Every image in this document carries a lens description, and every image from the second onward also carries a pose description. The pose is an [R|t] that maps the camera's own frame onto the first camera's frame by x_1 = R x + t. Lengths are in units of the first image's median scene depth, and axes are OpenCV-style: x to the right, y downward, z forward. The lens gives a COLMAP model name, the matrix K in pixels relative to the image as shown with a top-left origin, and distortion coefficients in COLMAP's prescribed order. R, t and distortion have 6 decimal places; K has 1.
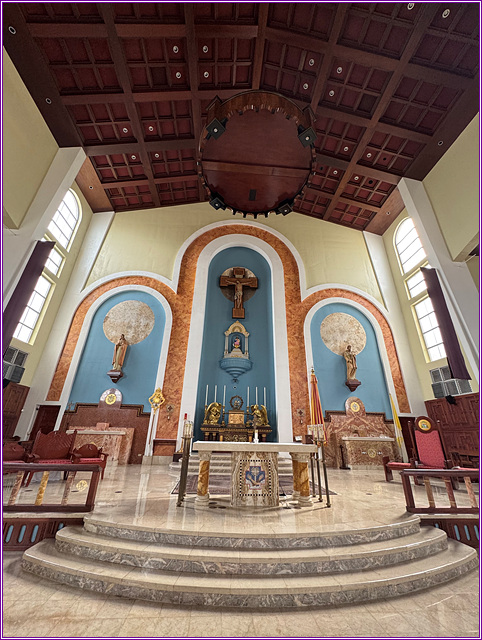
lens RADIAL K [[250.8, 0, 241.0], [0, 250.8, 320.0], [0, 0, 1]] dist [-0.003054, 0.000119]
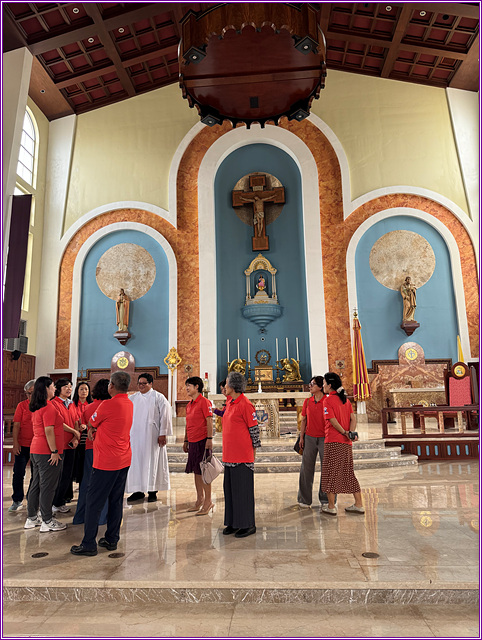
lens RADIAL K [[446.8, 0, 239.7], [0, 446.8, 323.1], [0, 0, 1]] dist [0.132795, -0.226468]
pose [[0.986460, -0.071950, -0.147373, 0.122254], [0.106704, 0.963987, 0.243604, -0.146580], [0.124539, -0.256031, 0.958613, -0.396453]]
